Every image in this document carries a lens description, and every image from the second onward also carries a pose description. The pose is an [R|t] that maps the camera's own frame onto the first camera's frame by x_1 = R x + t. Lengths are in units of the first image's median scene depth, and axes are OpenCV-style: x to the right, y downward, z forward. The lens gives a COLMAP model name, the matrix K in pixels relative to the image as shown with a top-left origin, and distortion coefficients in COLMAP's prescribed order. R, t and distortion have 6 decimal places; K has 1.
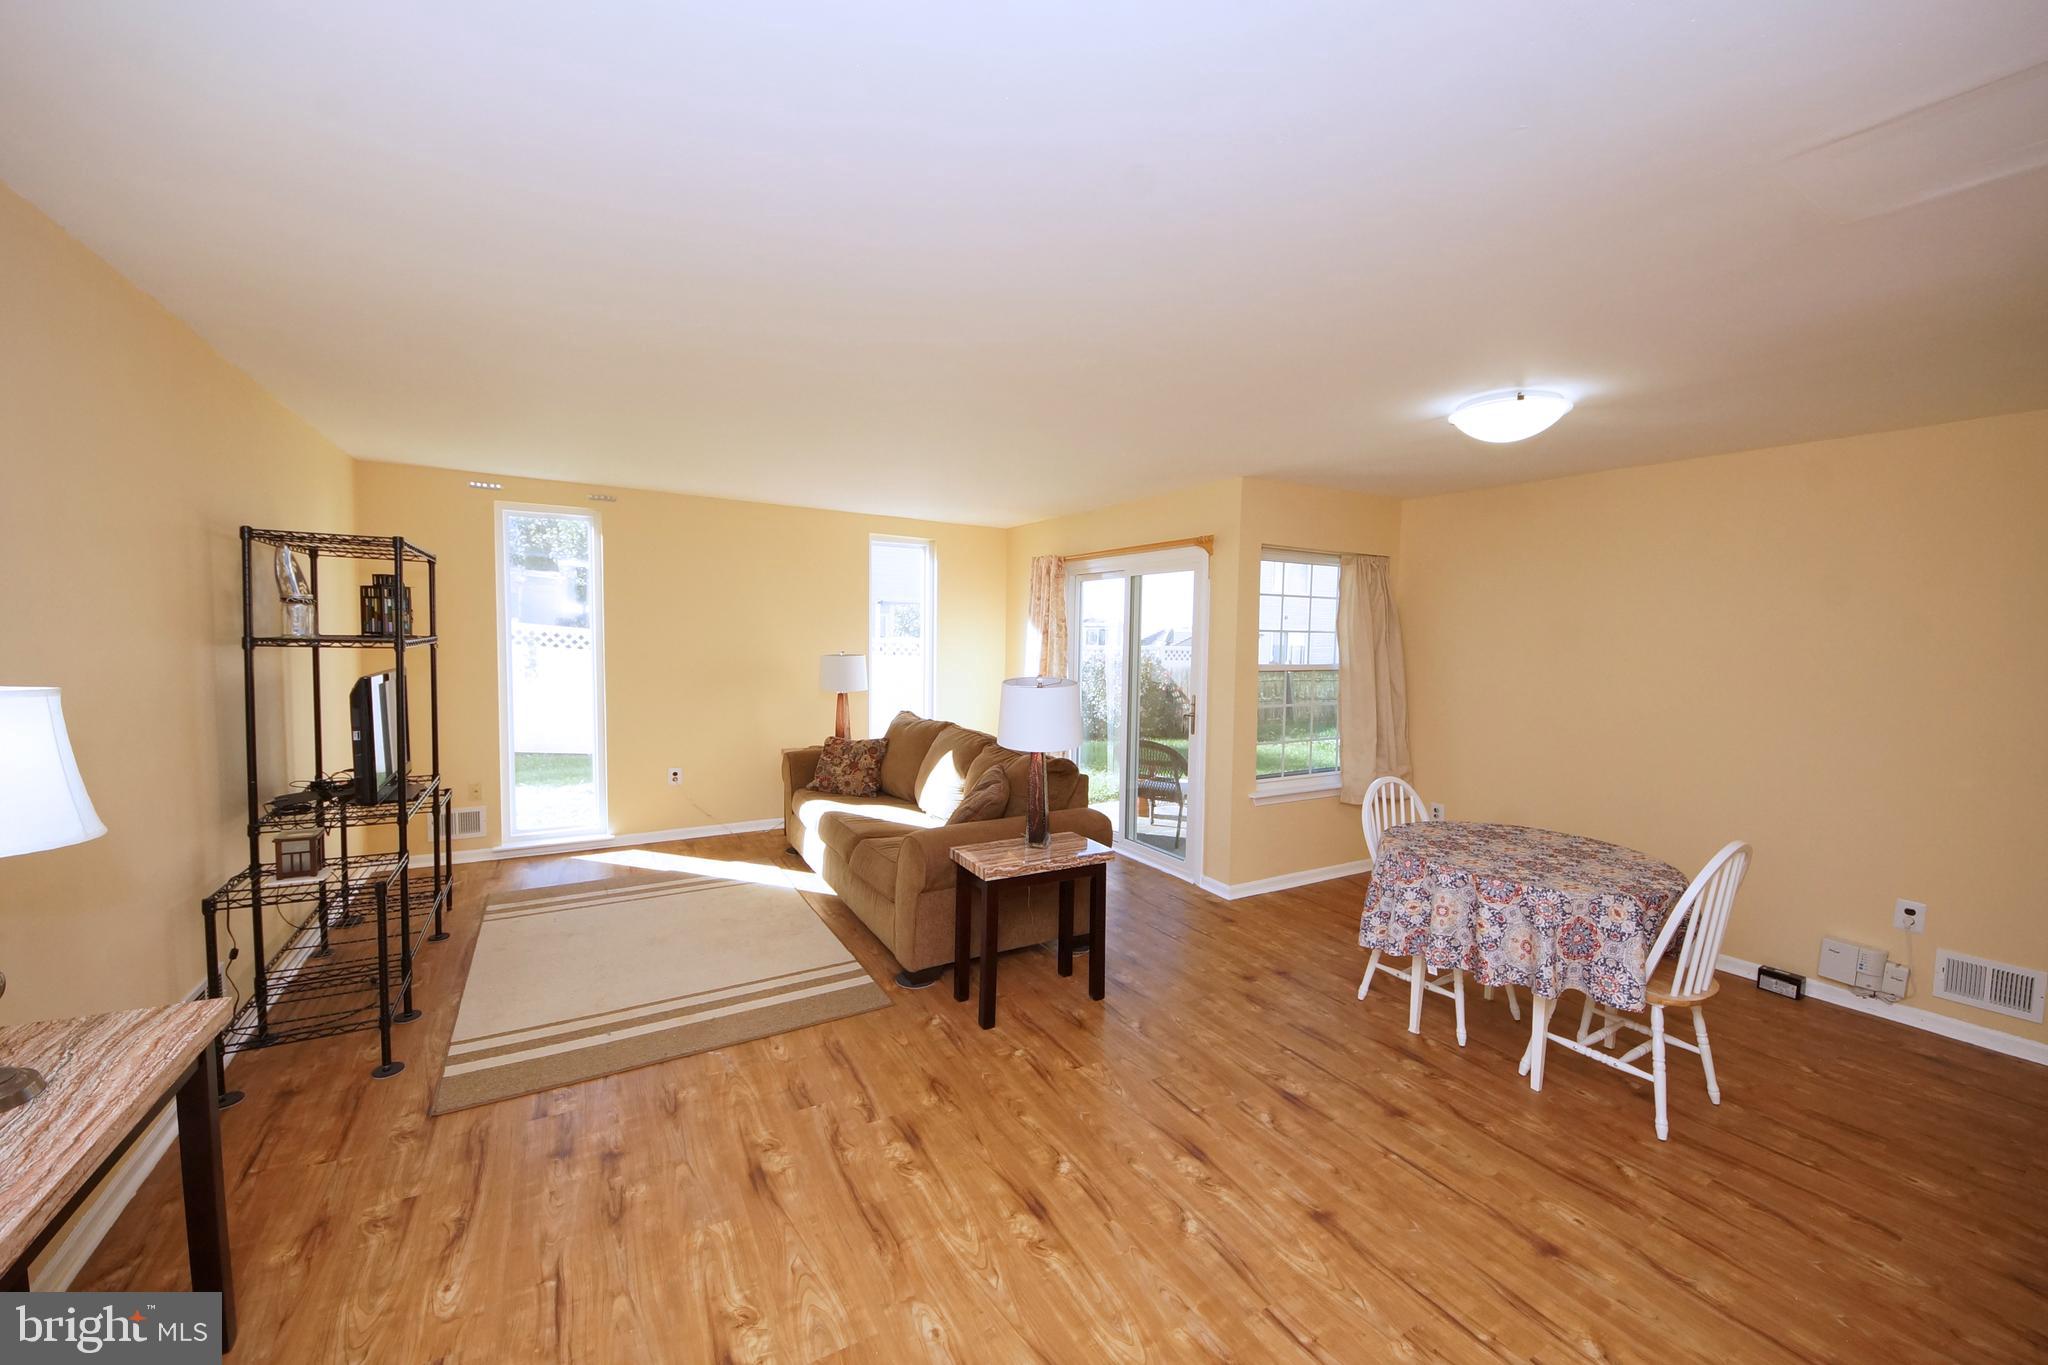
lens RADIAL K [[766.4, 0, 1029.8], [0, 766.4, 680.4], [0, 0, 1]] dist [0.046295, -0.036178]
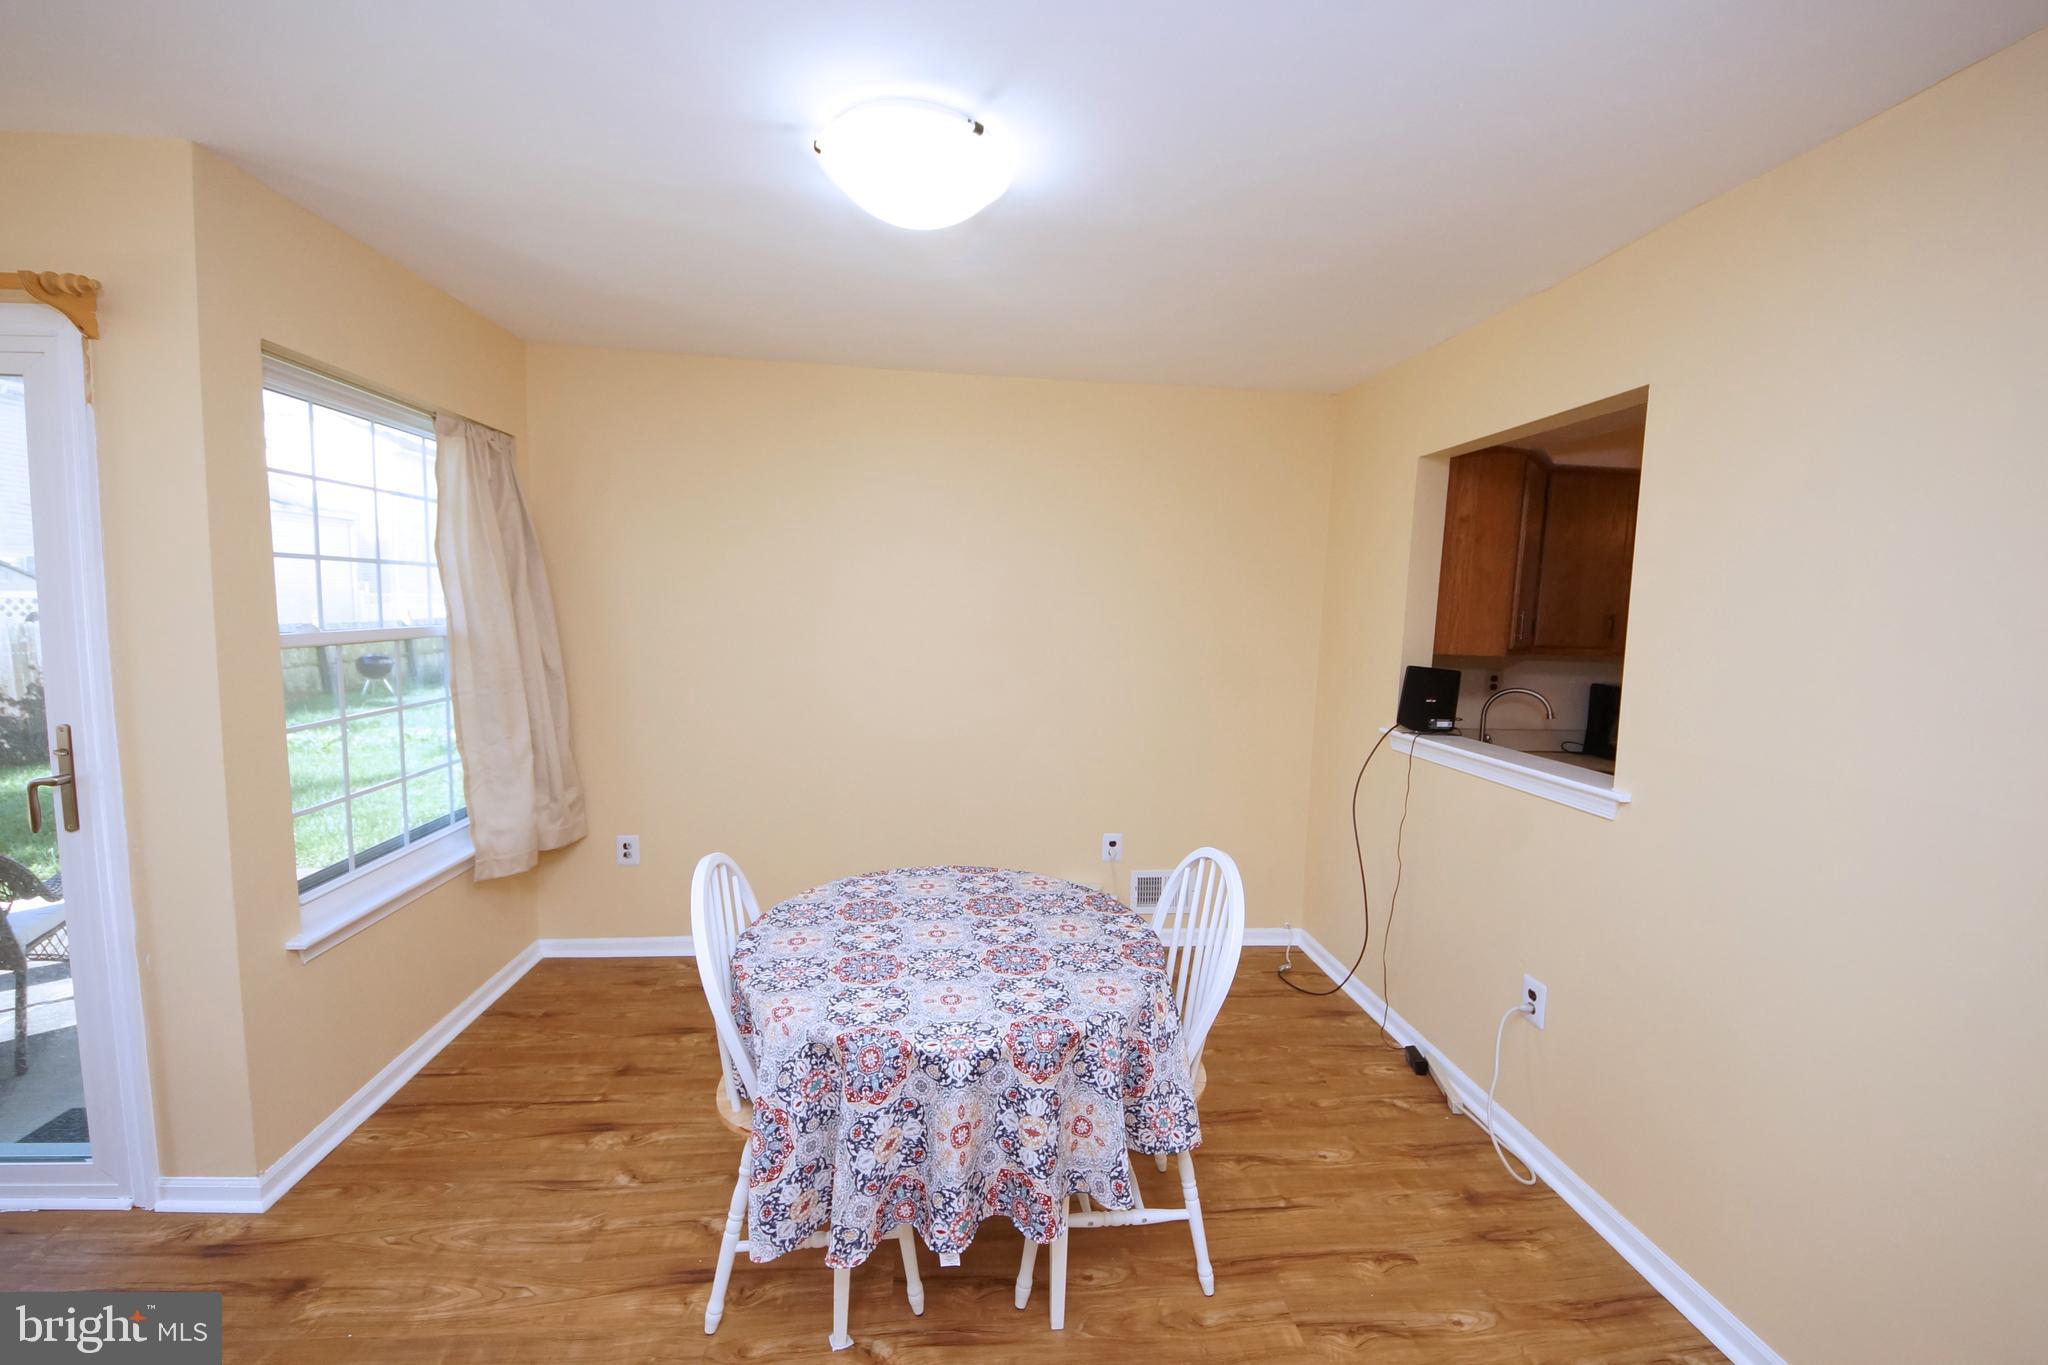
lens RADIAL K [[815.9, 0, 1022.5], [0, 815.9, 675.1], [0, 0, 1]] dist [0.009418, -0.012883]
pose [[0.413343, -0.090599, 0.906057, 0.098164], [0.035875, 0.995886, 0.083215, -0.035388], [-0.909869, -0.001892, 0.414892, 0.722287]]
